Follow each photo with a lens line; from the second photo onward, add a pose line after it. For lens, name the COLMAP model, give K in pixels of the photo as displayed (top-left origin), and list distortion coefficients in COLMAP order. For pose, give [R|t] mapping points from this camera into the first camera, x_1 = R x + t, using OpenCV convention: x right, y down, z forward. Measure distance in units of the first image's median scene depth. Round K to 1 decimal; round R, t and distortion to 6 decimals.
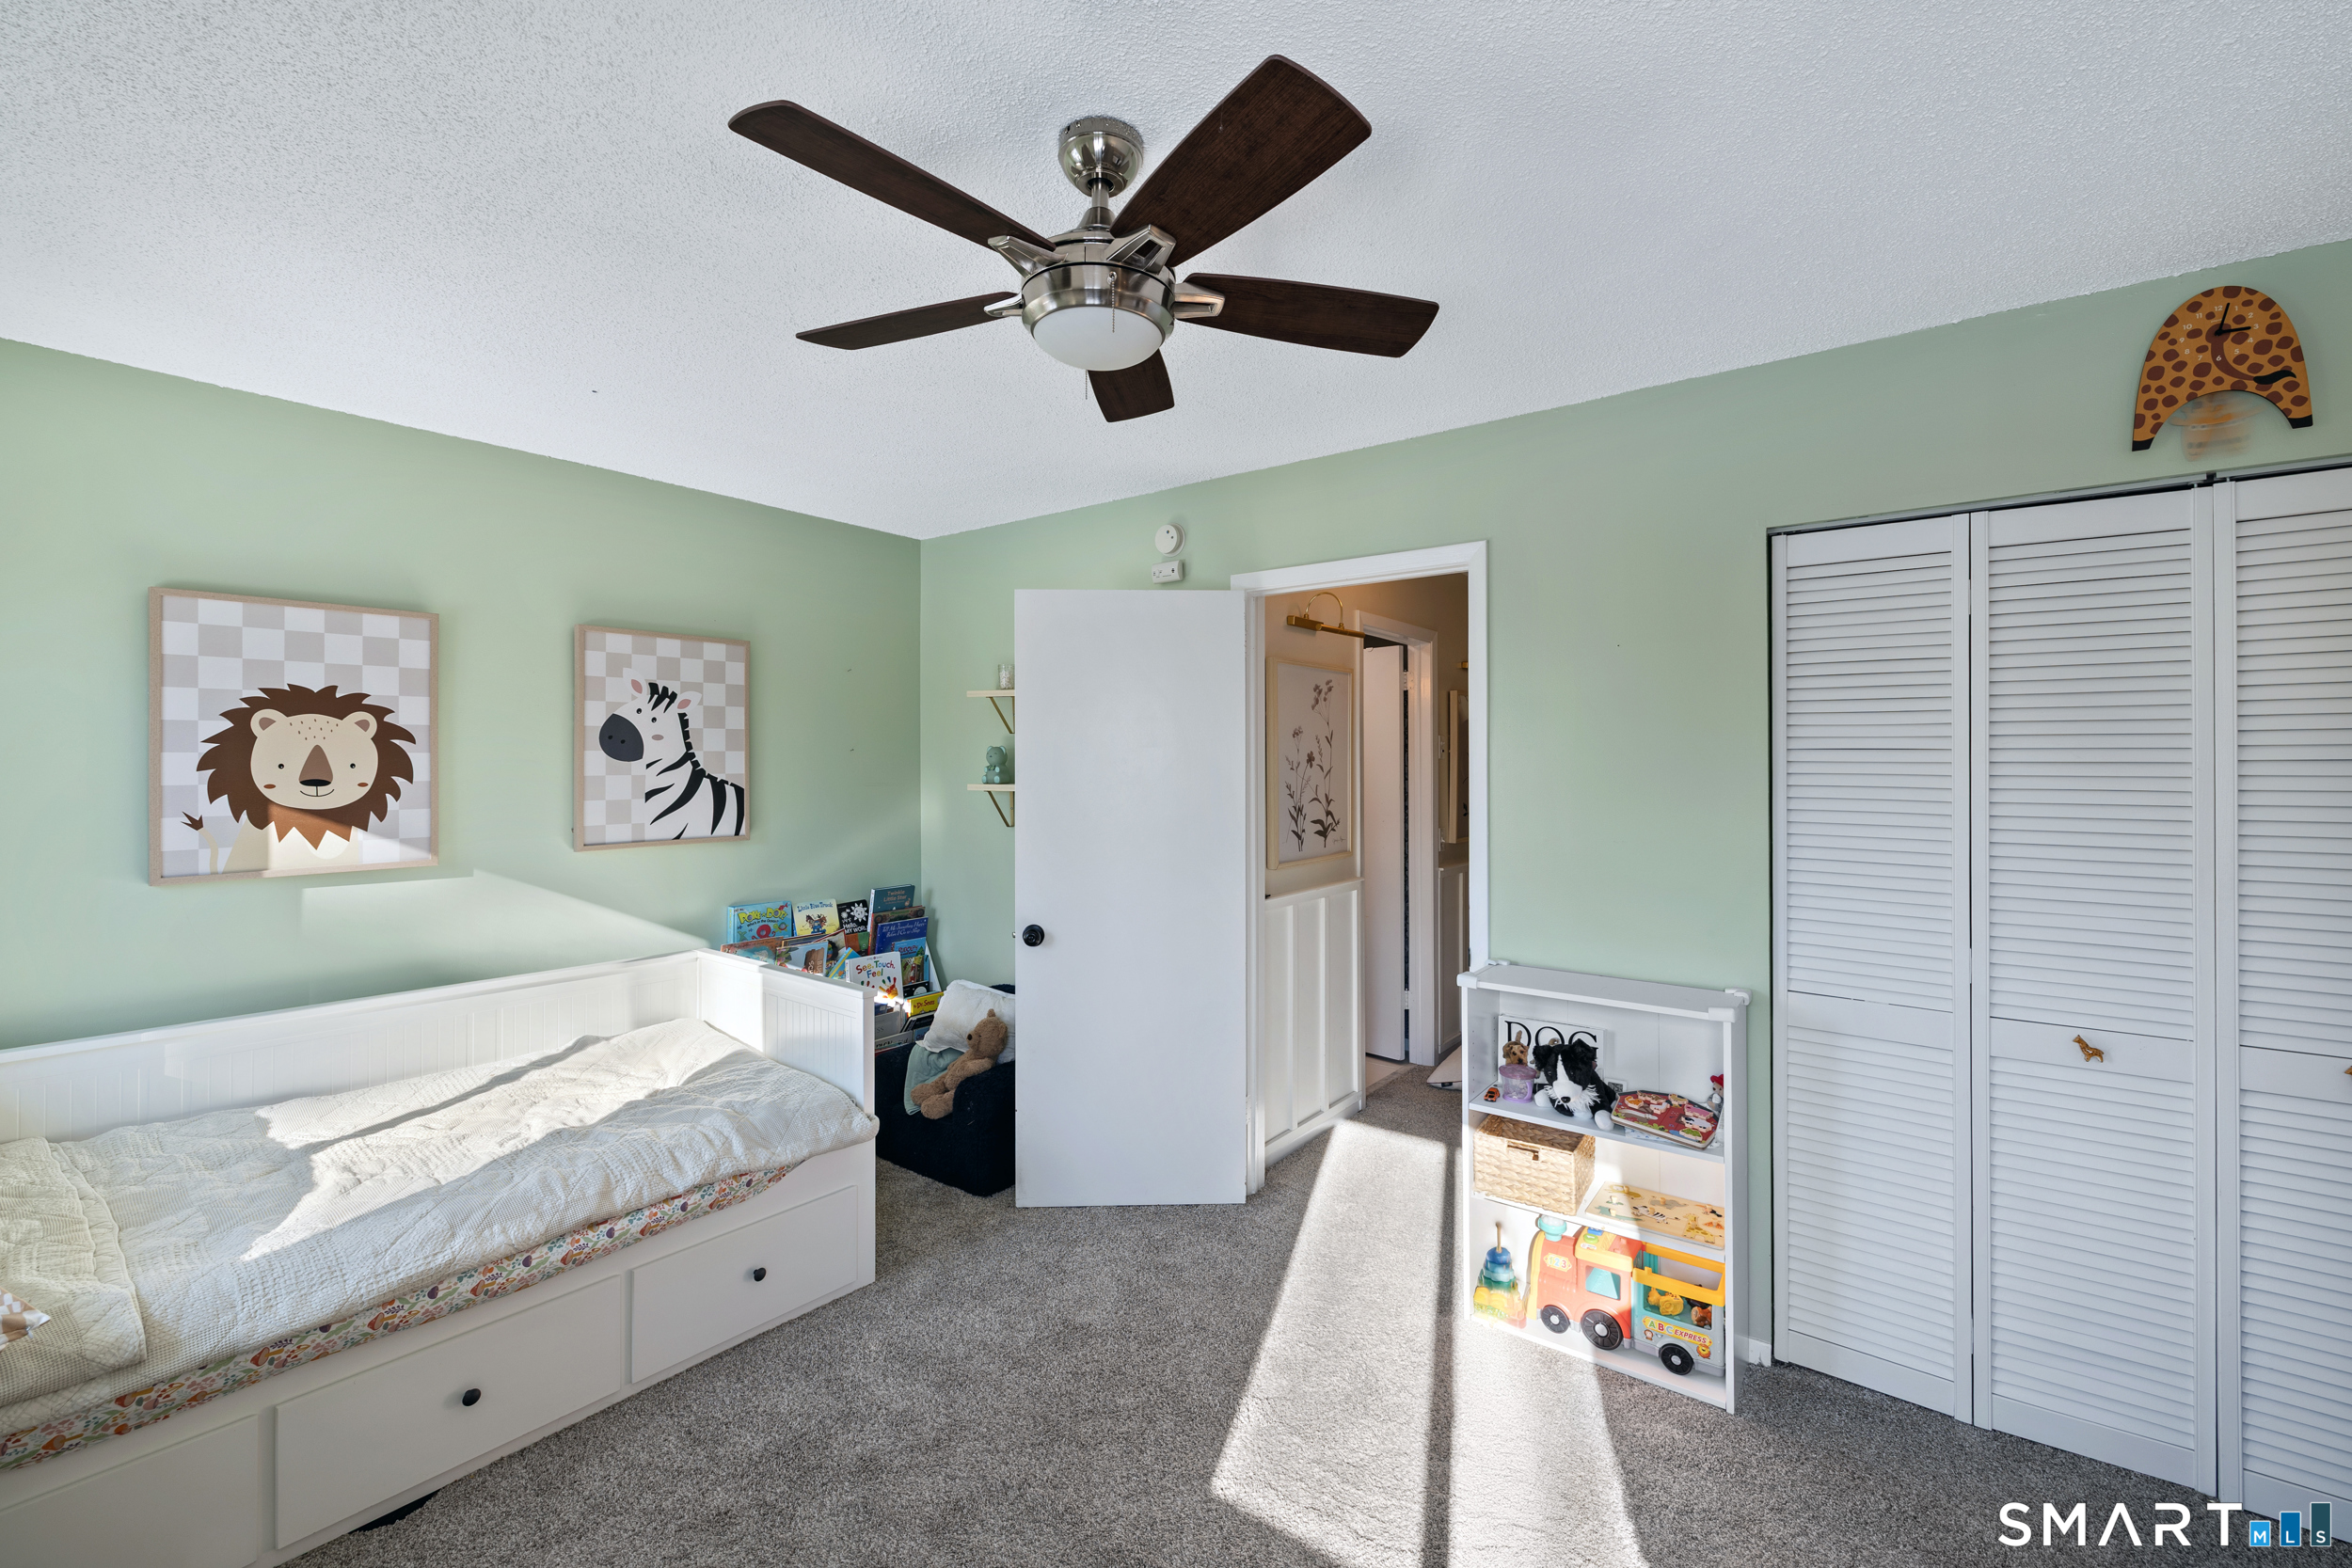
lens RADIAL K [[978.0, 0, 1177.1], [0, 978.0, 768.4], [0, 0, 1]] dist [0.000829, -0.000182]
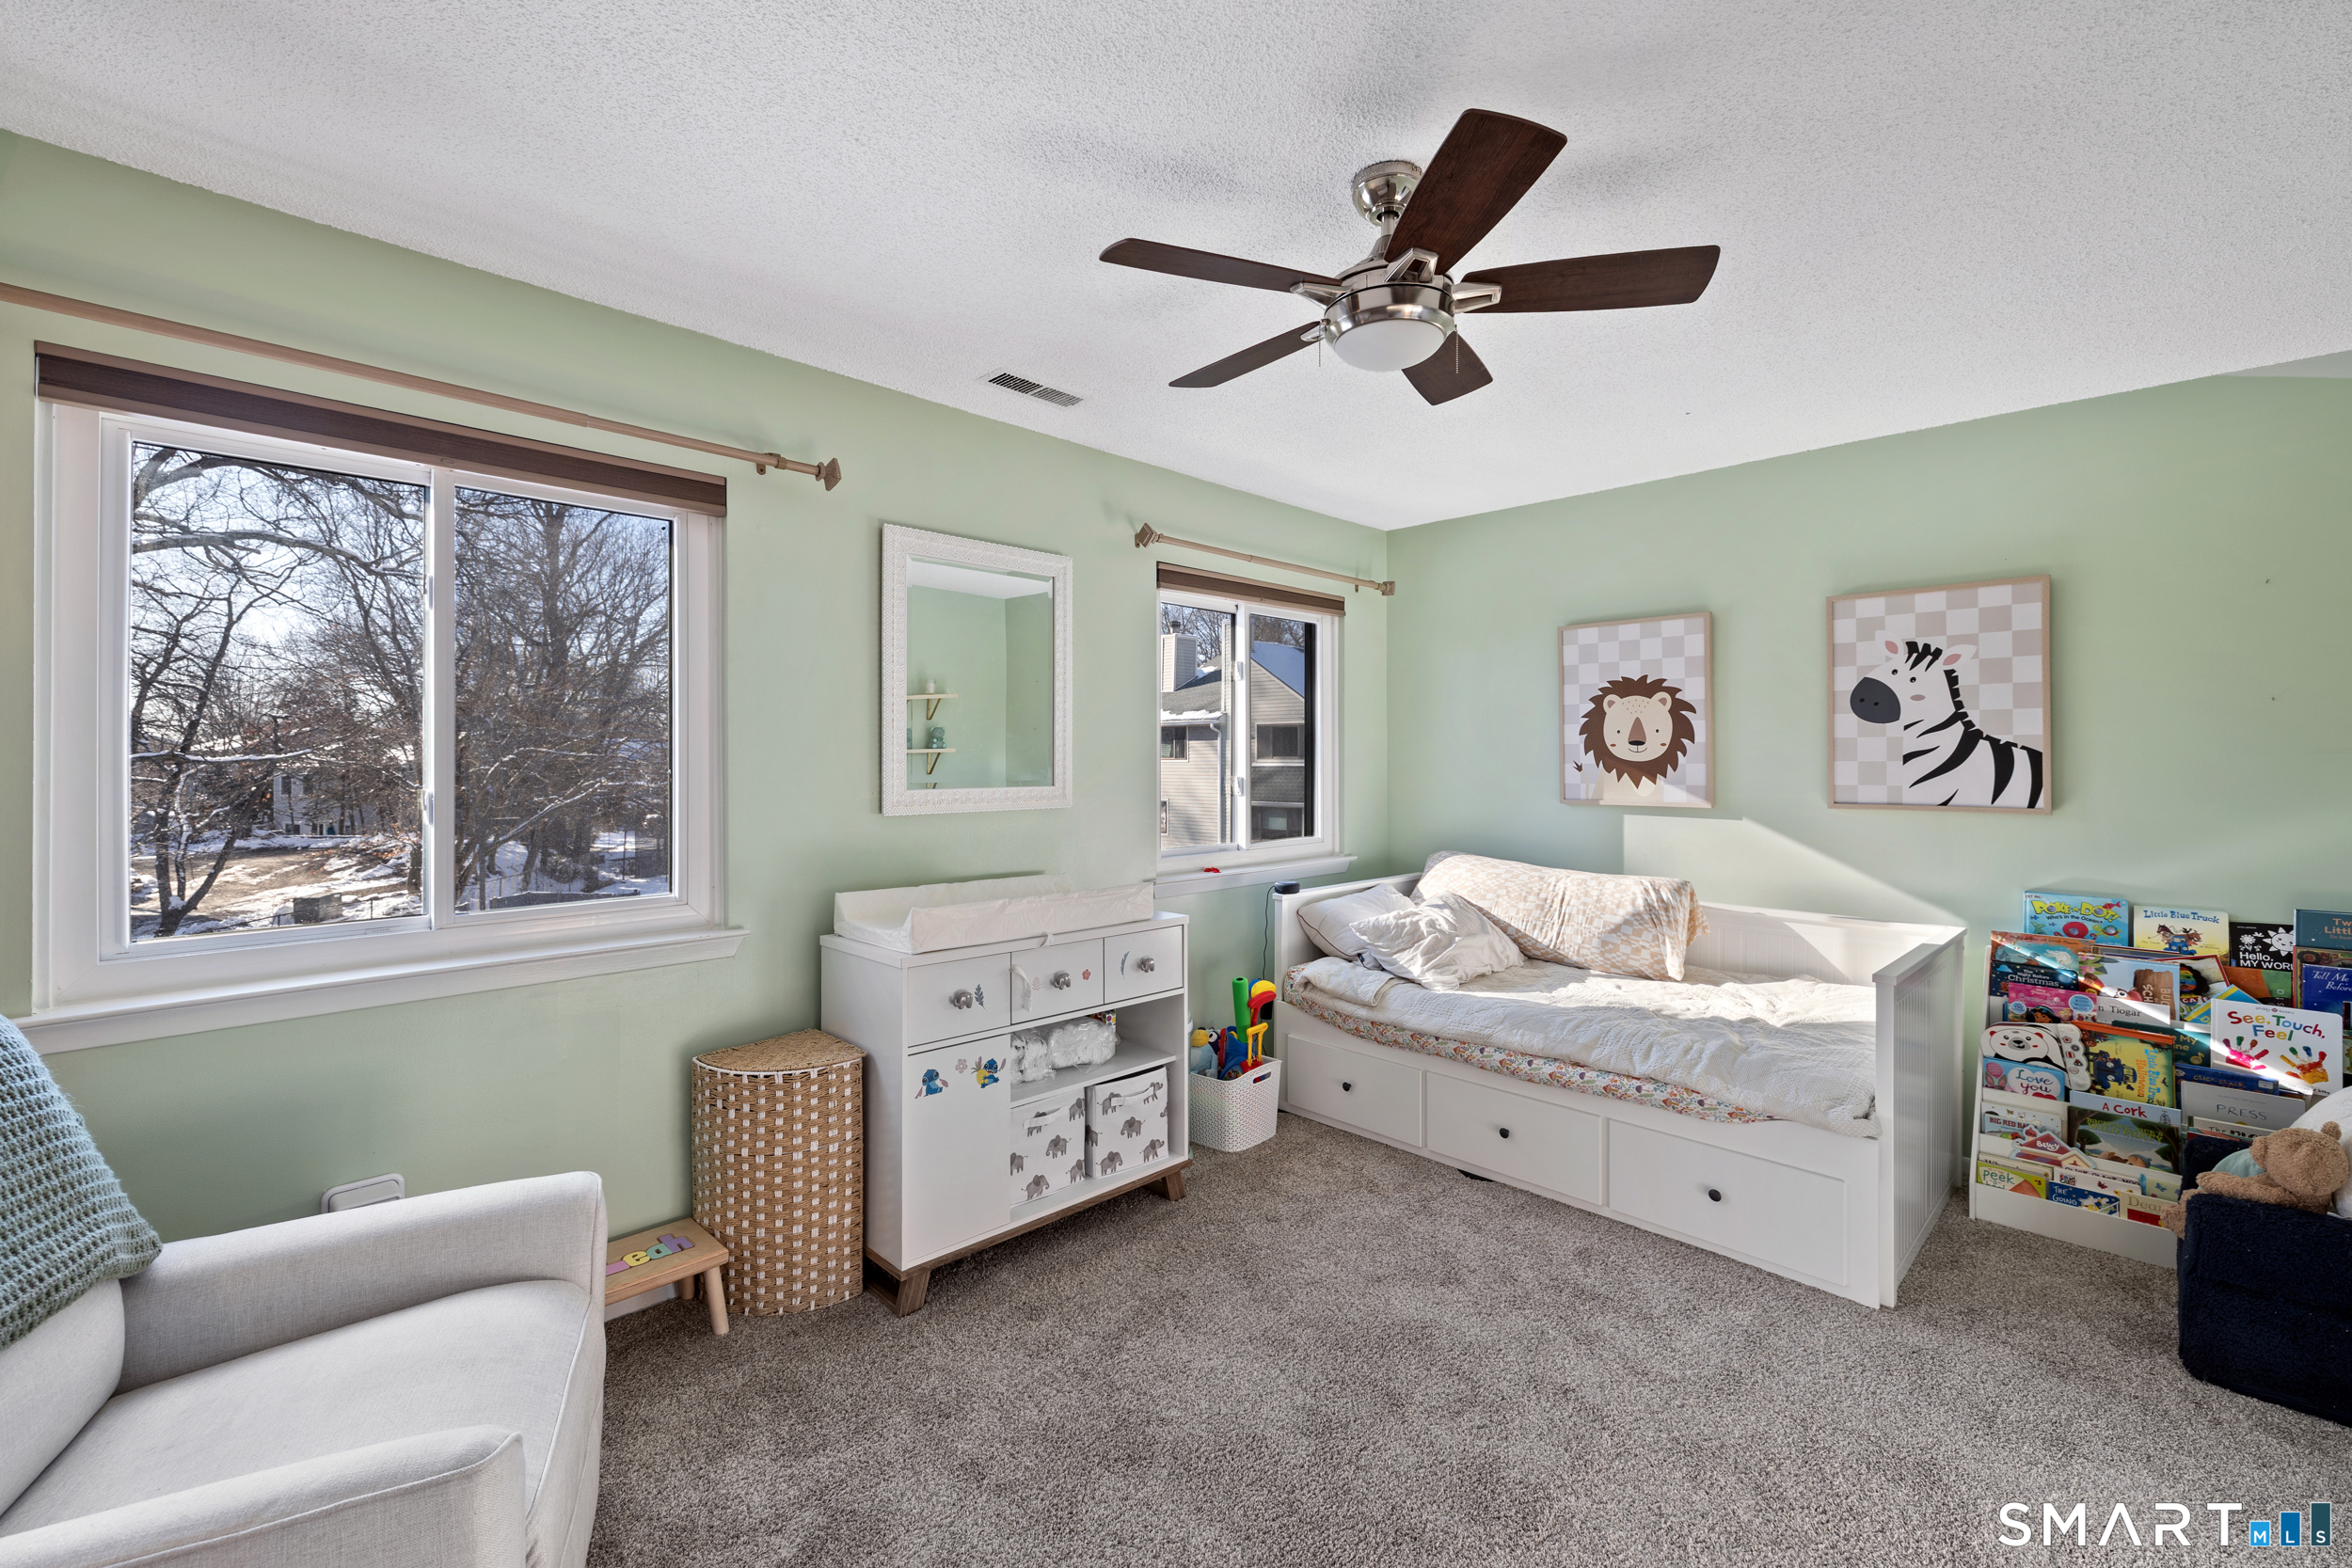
lens RADIAL K [[978.0, 0, 1177.1], [0, 978.0, 768.4], [0, 0, 1]] dist [0.000829, -0.000182]
pose [[-0.125422, 0.012895, -0.992020, 0.526417], [-0.005603, 0.999890, 0.013706, 0.029453], [0.992088, 0.007278, -0.125336, 0.409781]]
